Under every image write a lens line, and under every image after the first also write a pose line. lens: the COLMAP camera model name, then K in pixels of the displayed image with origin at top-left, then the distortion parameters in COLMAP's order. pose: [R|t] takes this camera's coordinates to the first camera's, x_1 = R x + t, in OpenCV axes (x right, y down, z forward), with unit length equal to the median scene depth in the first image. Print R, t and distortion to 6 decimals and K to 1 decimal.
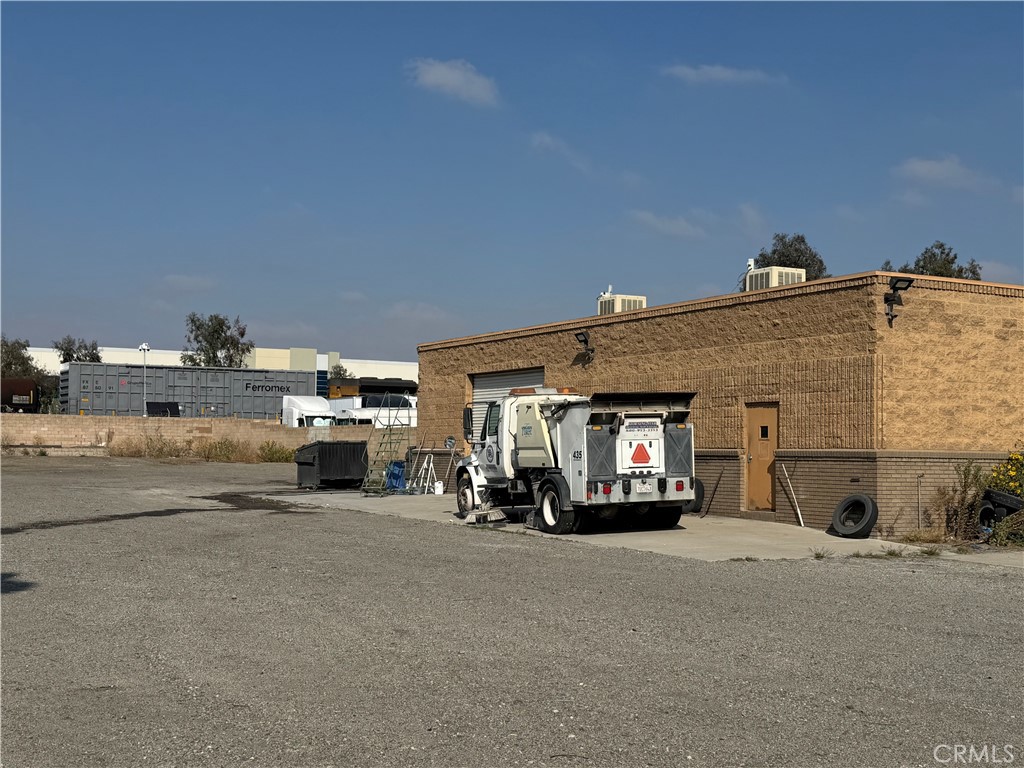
lens RADIAL K [[1344.9, 0, 509.4], [0, 1344.9, 382.7], [0, 0, 1]] dist [0.134954, 0.000000]
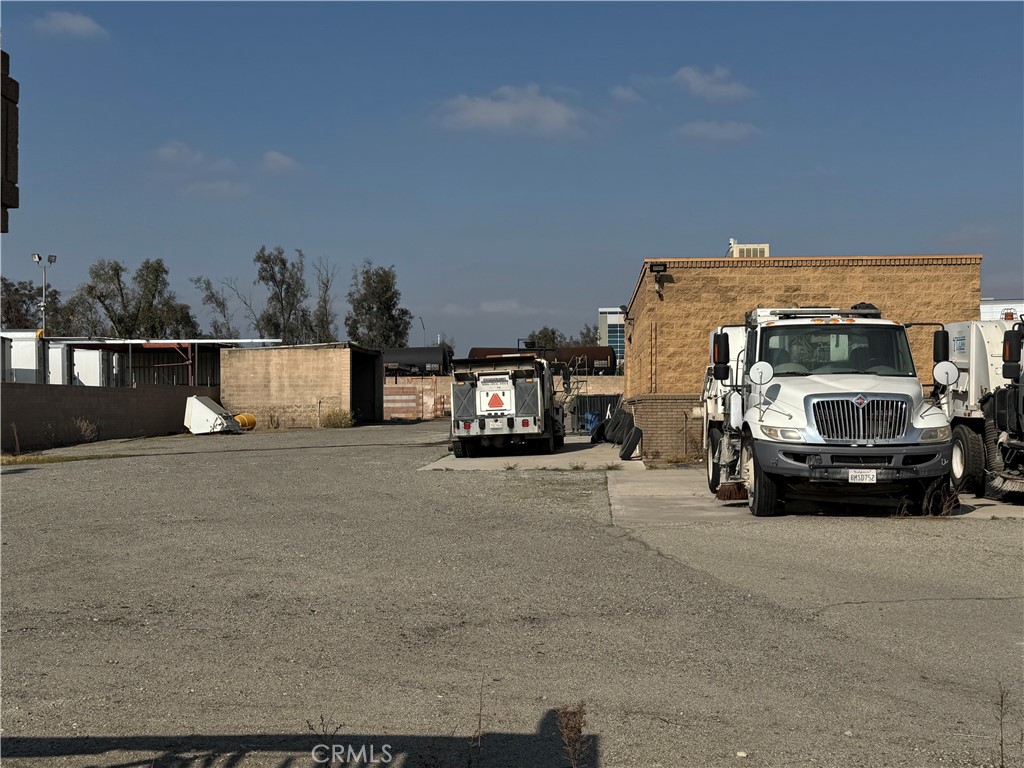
lens RADIAL K [[1344.9, 0, 508.7], [0, 1344.9, 389.5], [0, 0, 1]] dist [0.134954, 0.000000]
pose [[0.846036, -0.023196, -0.532621, 0.855757], [0.043356, 0.998737, 0.025373, 0.005685], [0.531360, -0.044559, 0.845974, -0.185259]]
